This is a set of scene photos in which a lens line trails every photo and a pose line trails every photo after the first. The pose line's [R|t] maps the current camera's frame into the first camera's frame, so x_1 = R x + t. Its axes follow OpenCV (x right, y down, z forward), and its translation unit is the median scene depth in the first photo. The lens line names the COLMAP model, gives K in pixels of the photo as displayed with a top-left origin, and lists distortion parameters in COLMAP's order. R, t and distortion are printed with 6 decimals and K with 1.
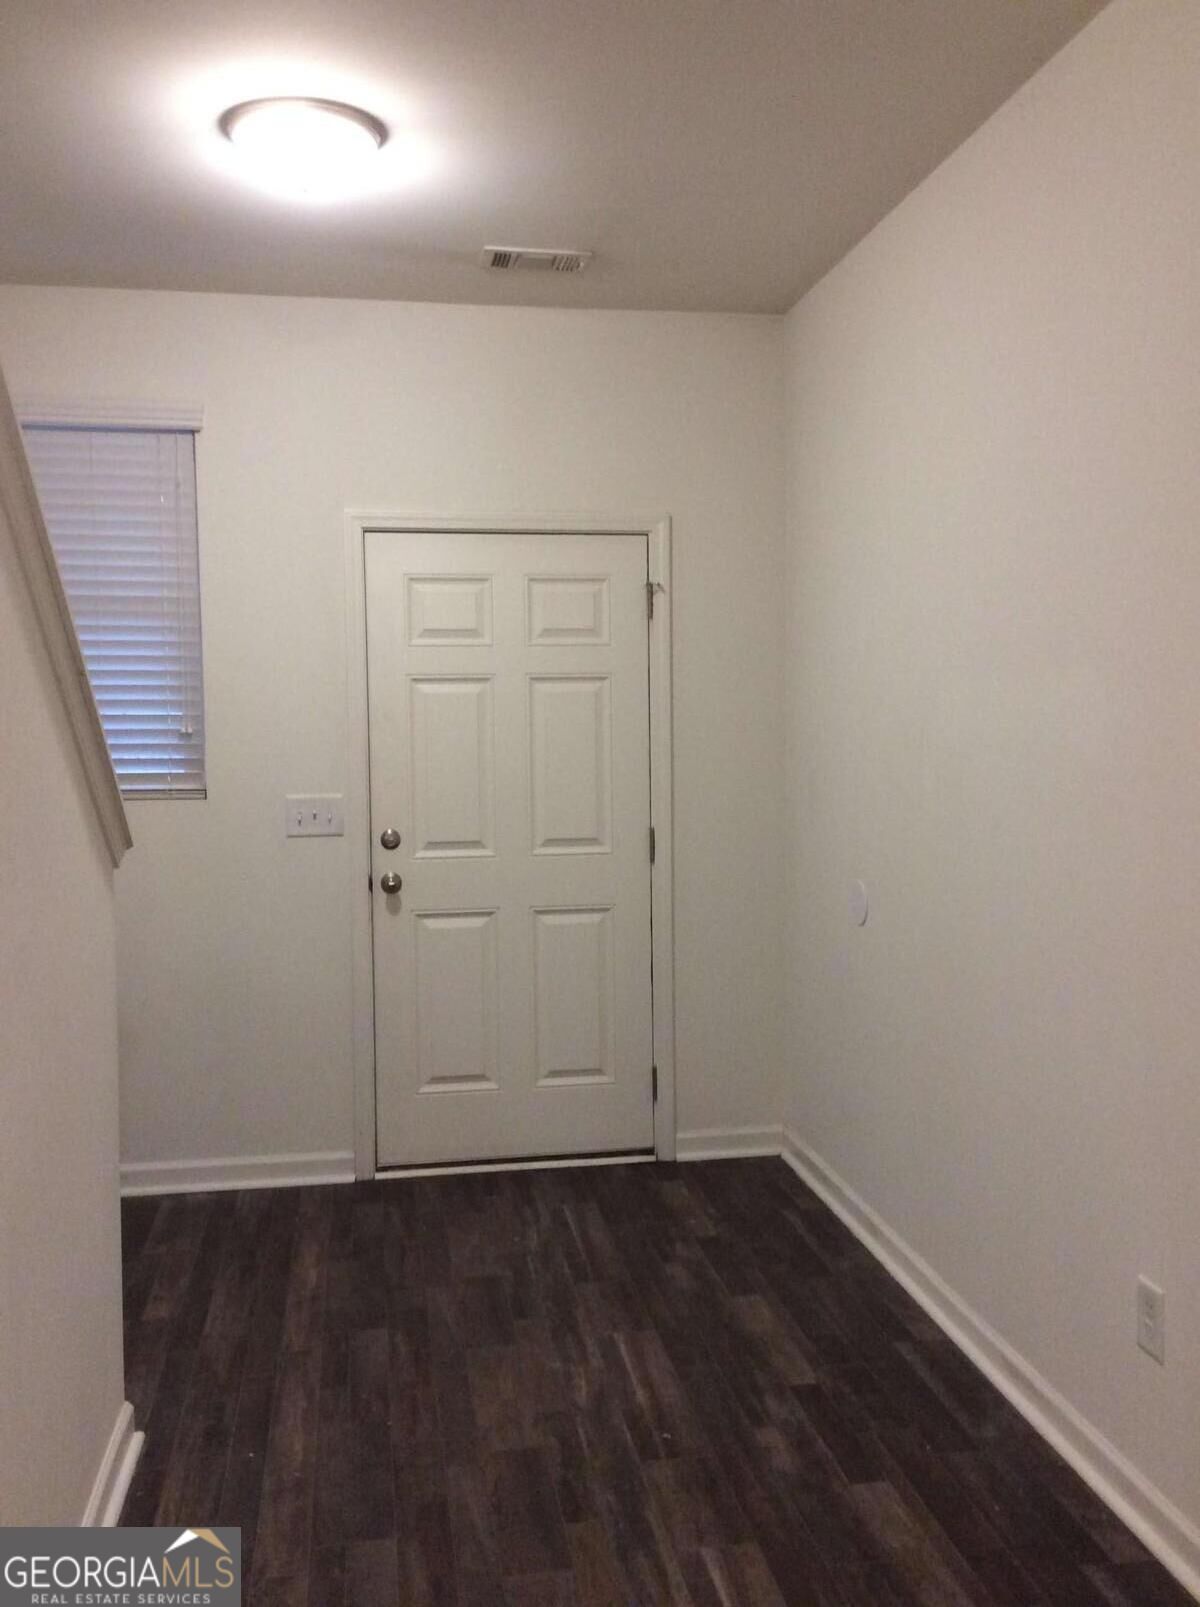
lens RADIAL K [[1472.1, 0, 600.0], [0, 1472.1, 803.5], [0, 0, 1]] dist [0.021675, 0.003272]
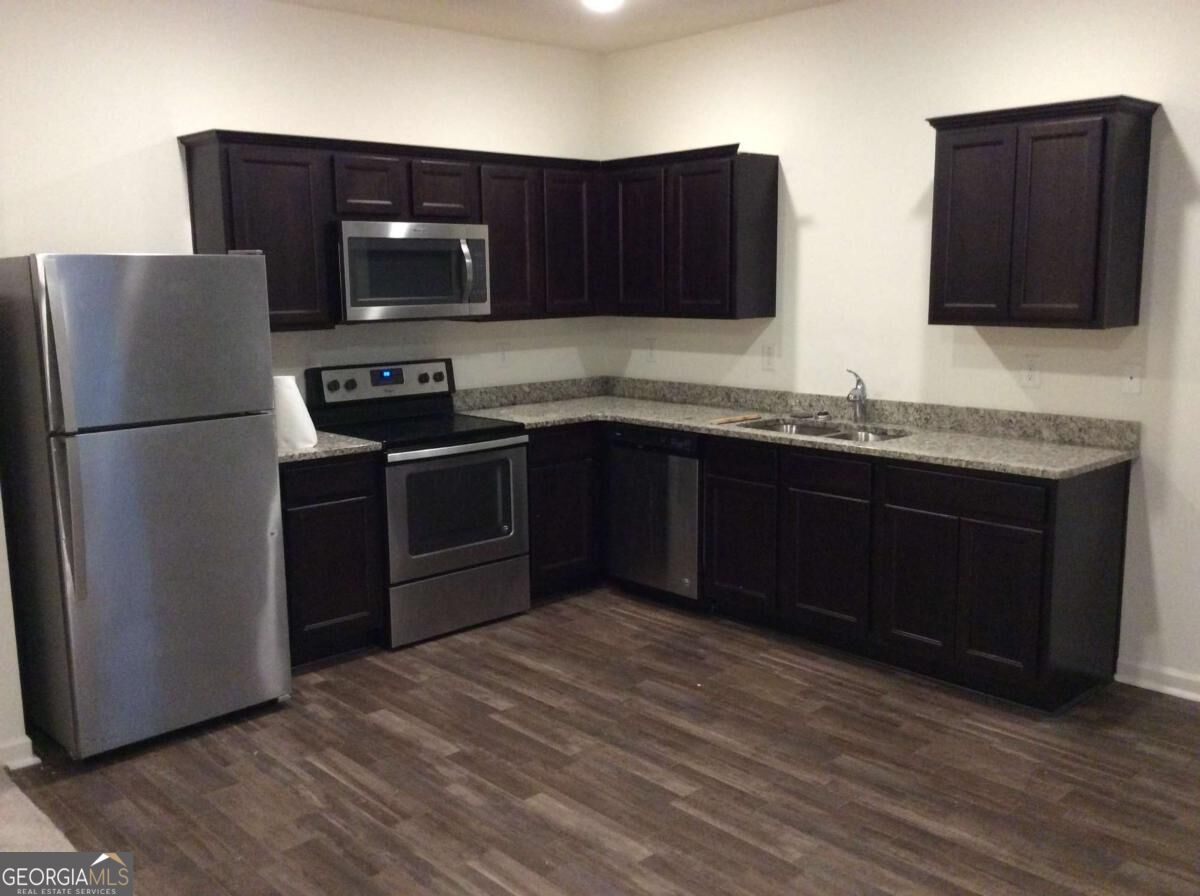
lens RADIAL K [[1099.3, 0, 600.0], [0, 1099.3, 448.0], [0, 0, 1]] dist [0.021675, 0.003272]
pose [[0.833182, -0.096049, 0.544594, -0.352652], [0.054883, 0.994301, 0.091396, 0.002887], [-0.550269, -0.046261, 0.833705, 0.035324]]
